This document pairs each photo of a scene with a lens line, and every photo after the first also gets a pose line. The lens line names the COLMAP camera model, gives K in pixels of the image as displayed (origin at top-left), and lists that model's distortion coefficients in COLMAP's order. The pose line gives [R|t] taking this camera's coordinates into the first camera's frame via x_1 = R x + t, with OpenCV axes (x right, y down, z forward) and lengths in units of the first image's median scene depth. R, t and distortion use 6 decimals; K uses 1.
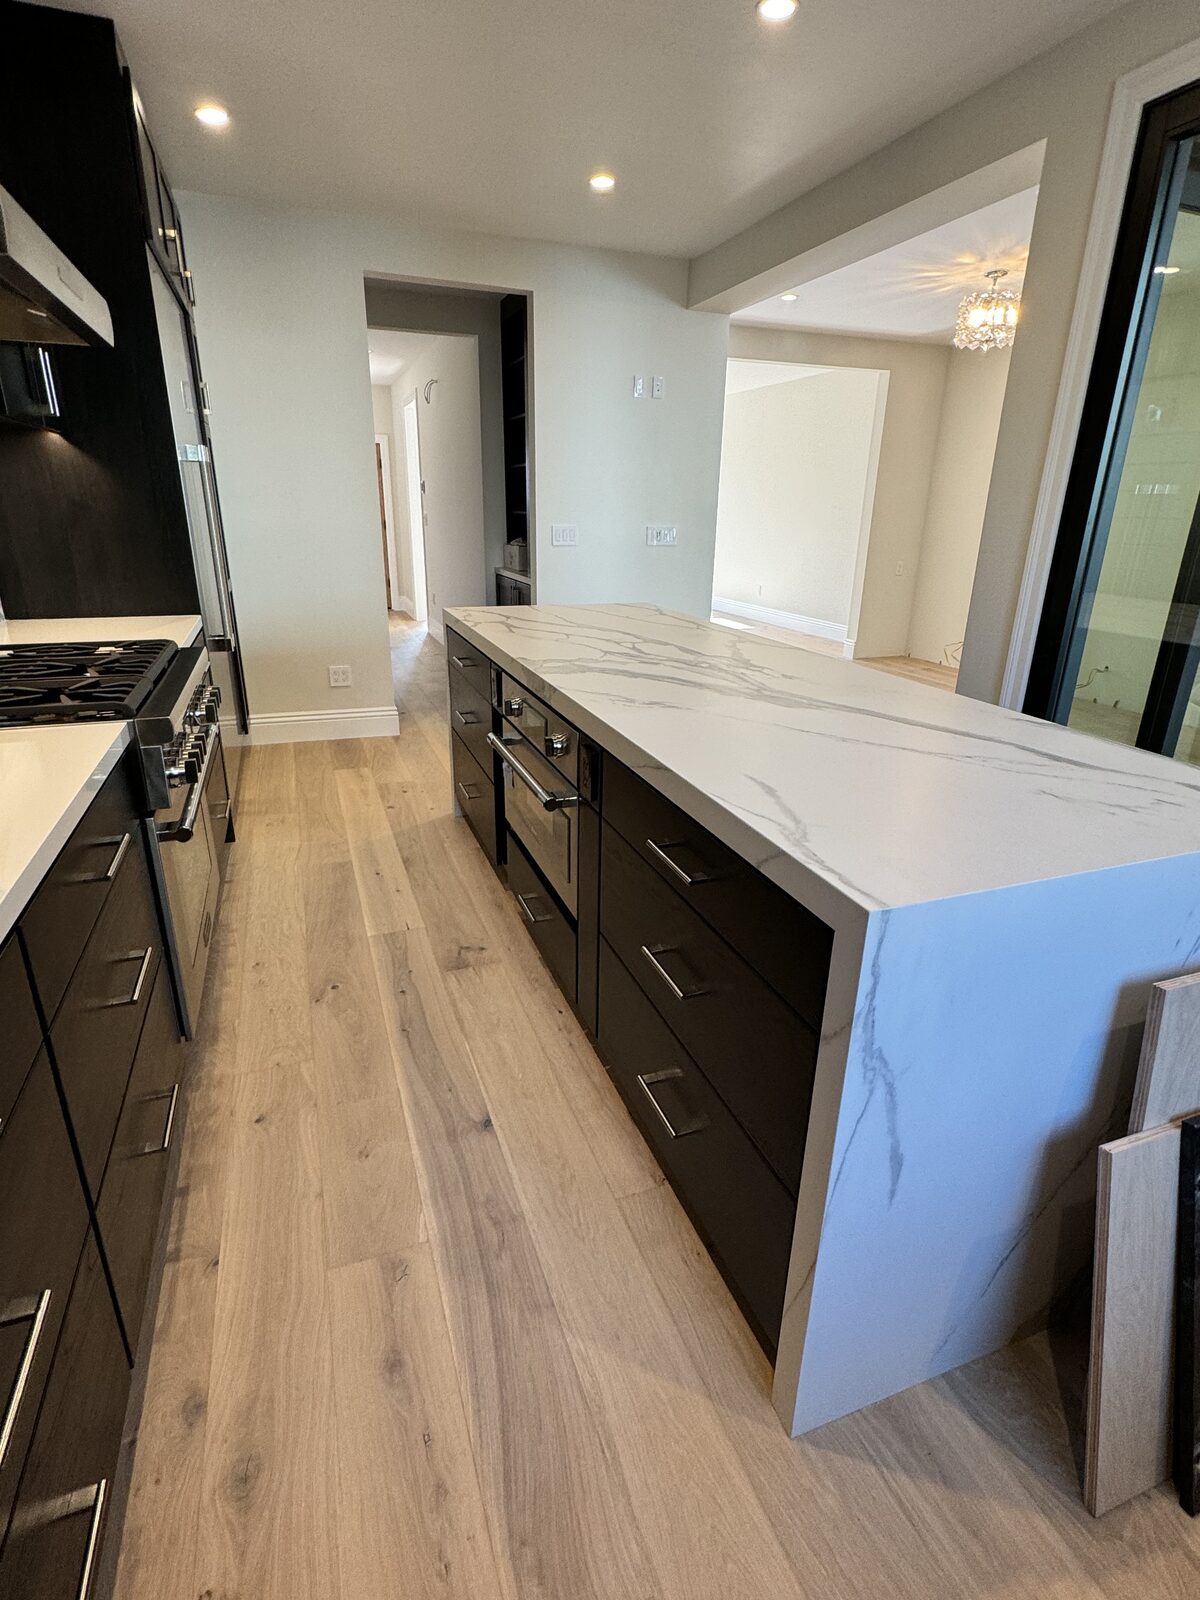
lens RADIAL K [[803.4, 0, 603.5], [0, 803.4, 797.4], [0, 0, 1]] dist [0.001753, -0.002625]
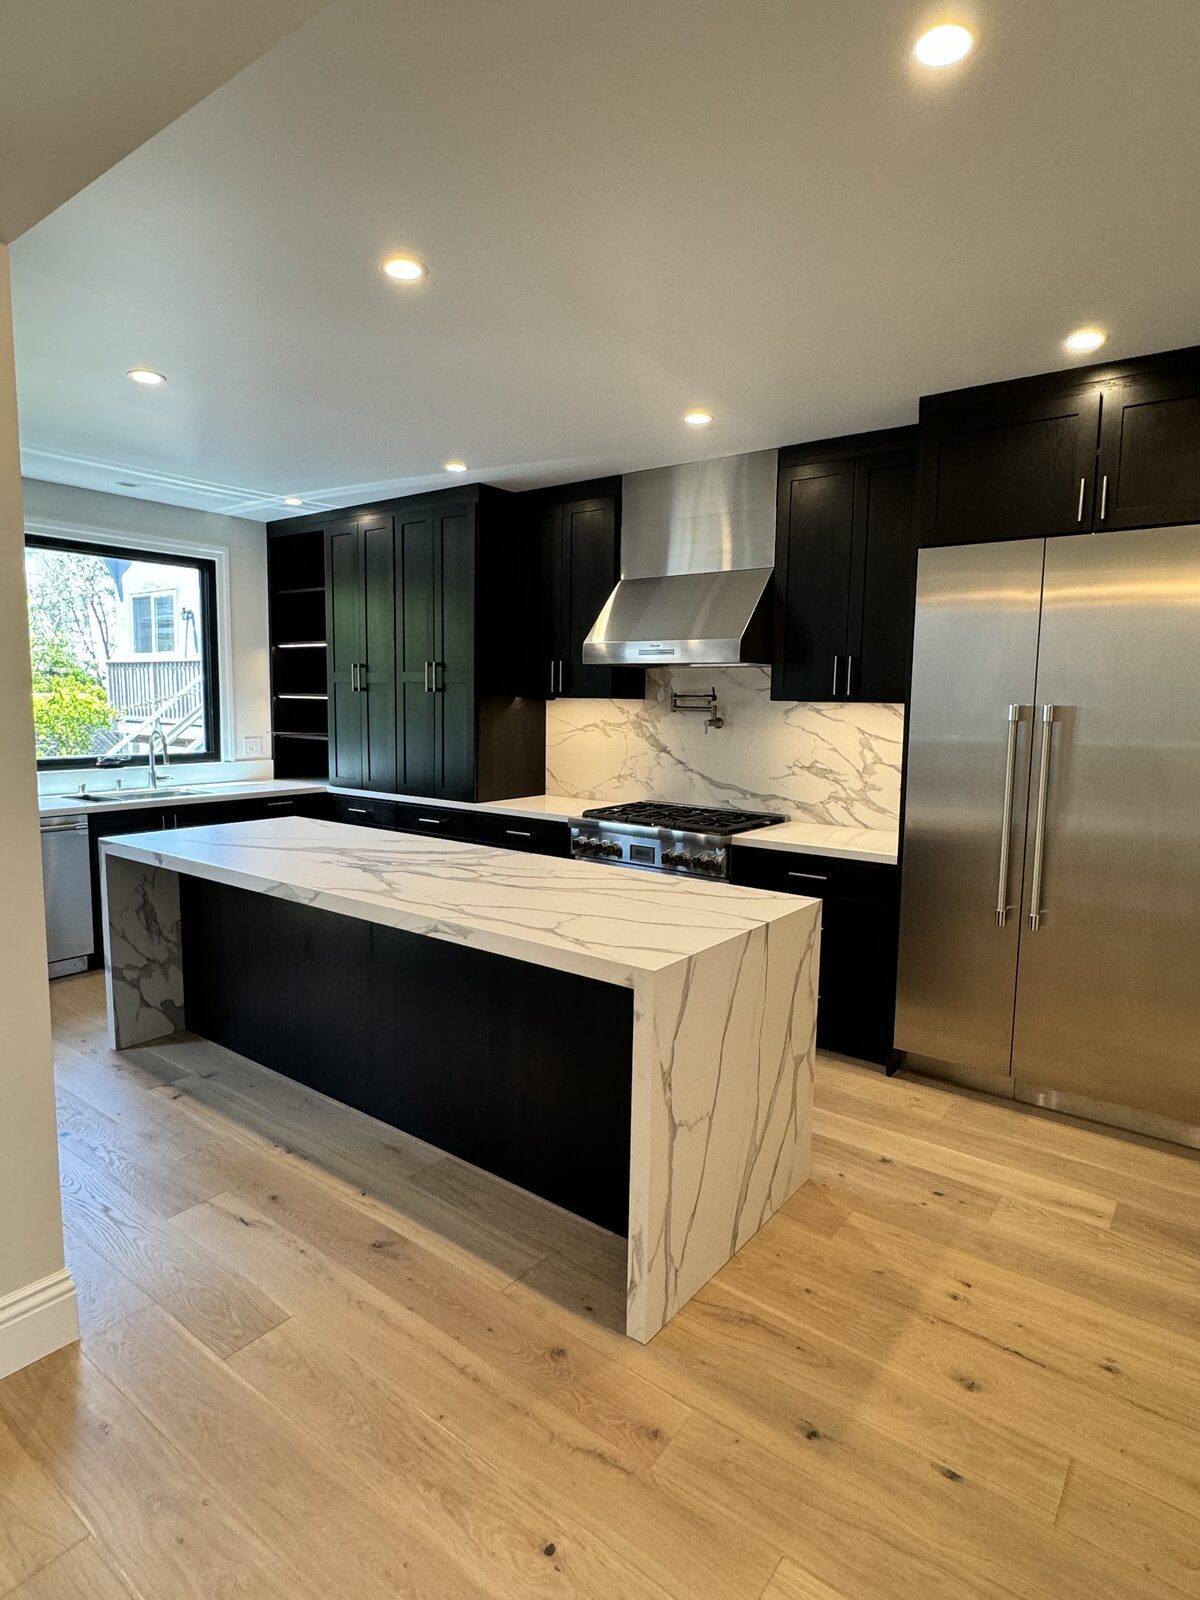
lens RADIAL K [[879.6, 0, 616.9], [0, 879.6, 792.8], [0, 0, 1]] dist [-0.004361, 0.000816]
pose [[-0.838717, 0.024006, -0.544039, 0.904805], [-0.217785, 0.900872, 0.375500, -1.337930], [0.499123, 0.433421, -0.750348, 3.361149]]
